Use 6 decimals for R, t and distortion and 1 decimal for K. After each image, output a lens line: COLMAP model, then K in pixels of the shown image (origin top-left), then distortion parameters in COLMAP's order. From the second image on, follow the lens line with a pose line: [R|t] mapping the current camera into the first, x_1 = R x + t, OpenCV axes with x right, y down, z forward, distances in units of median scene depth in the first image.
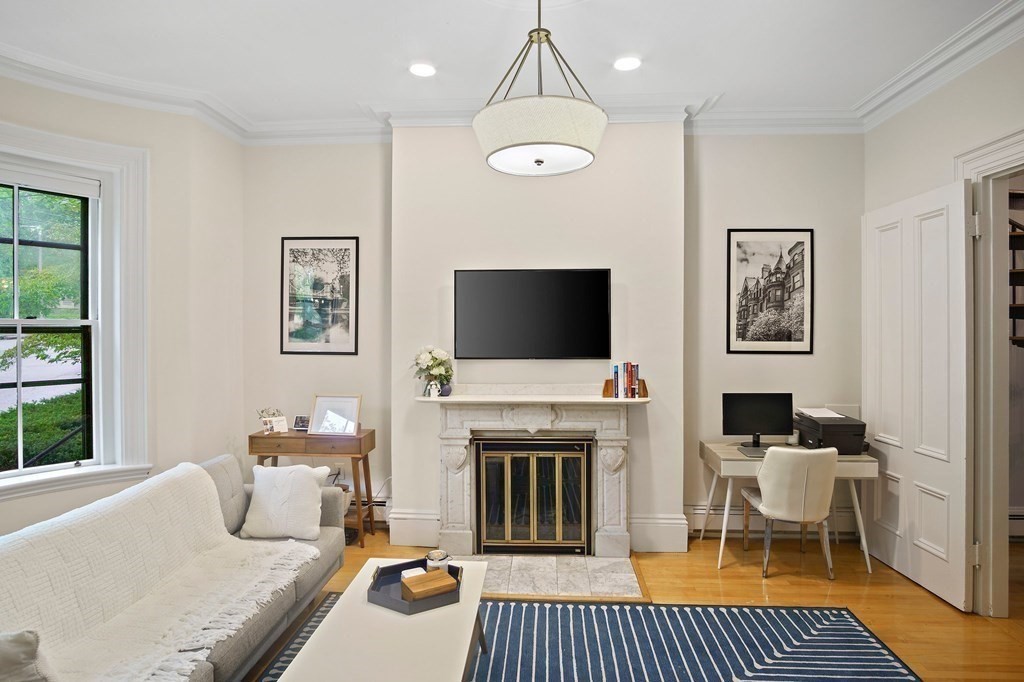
lens RADIAL K [[551.3, 0, 515.5], [0, 551.3, 327.6], [0, 0, 1]] dist [-0.033723, 0.008726]
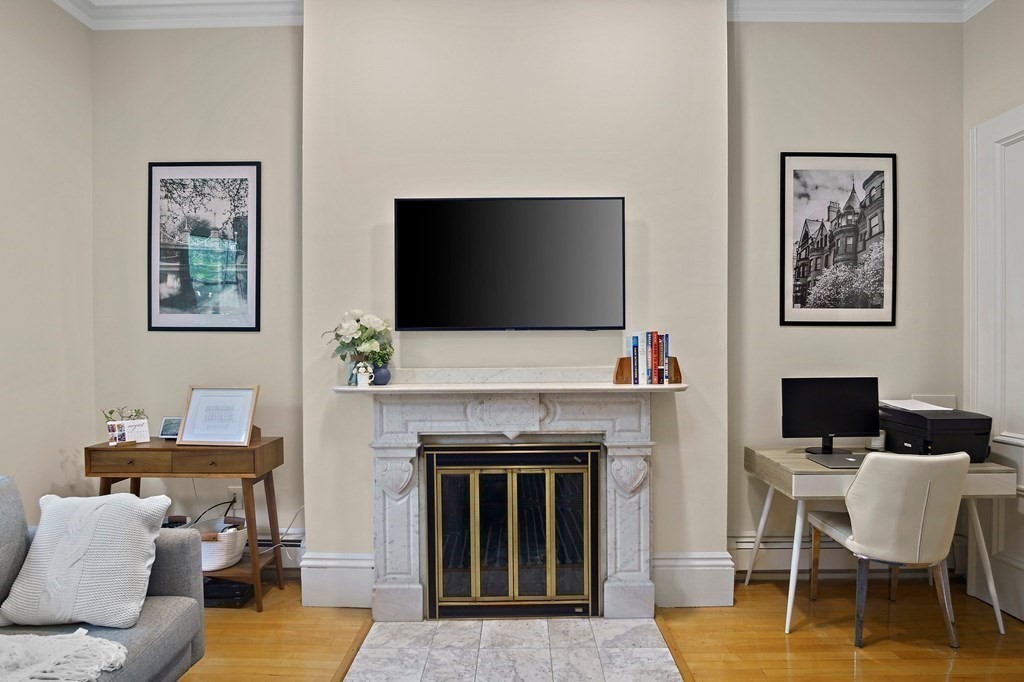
lens RADIAL K [[551.3, 0, 520.9], [0, 551.3, 349.3], [0, 0, 1]] dist [-0.033723, 0.008726]
pose [[0.998313, -0.003660, 0.057944, 0.004076], [0.002900, 0.999909, 0.013186, 0.073187], [-0.057986, -0.012995, 0.998233, 0.325035]]
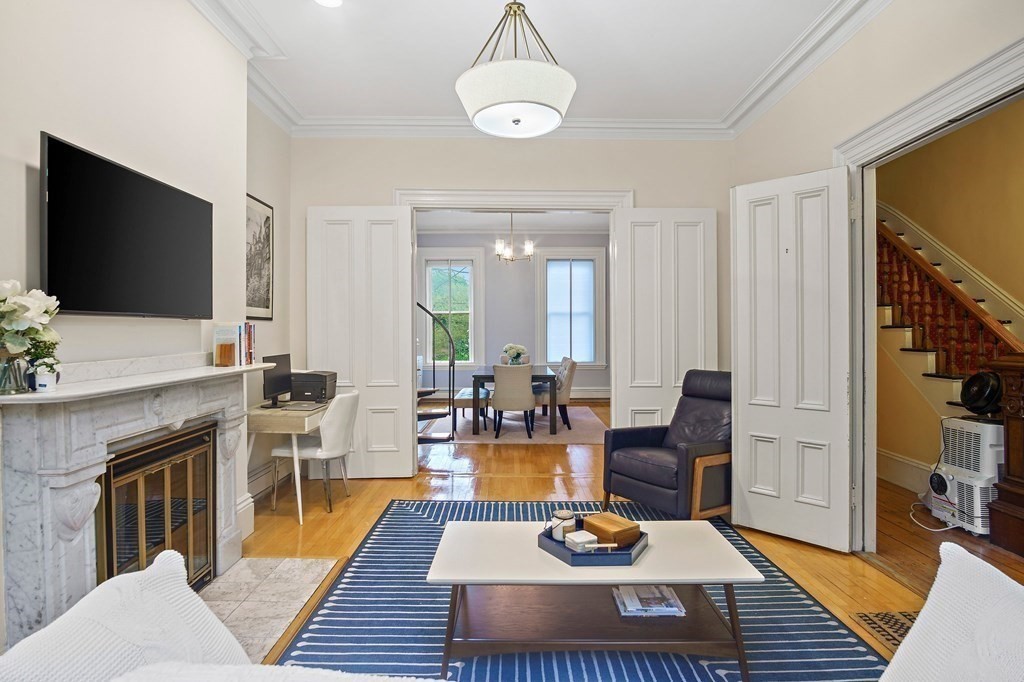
lens RADIAL K [[551.3, 0, 505.9], [0, 551.3, 325.4], [0, 0, 1]] dist [-0.033723, 0.008726]
pose [[-0.057600, 0.009728, 0.998292, -0.626758], [-0.000198, 0.999952, -0.009755, 0.073537], [-0.998340, -0.000760, -0.057595, 0.631625]]
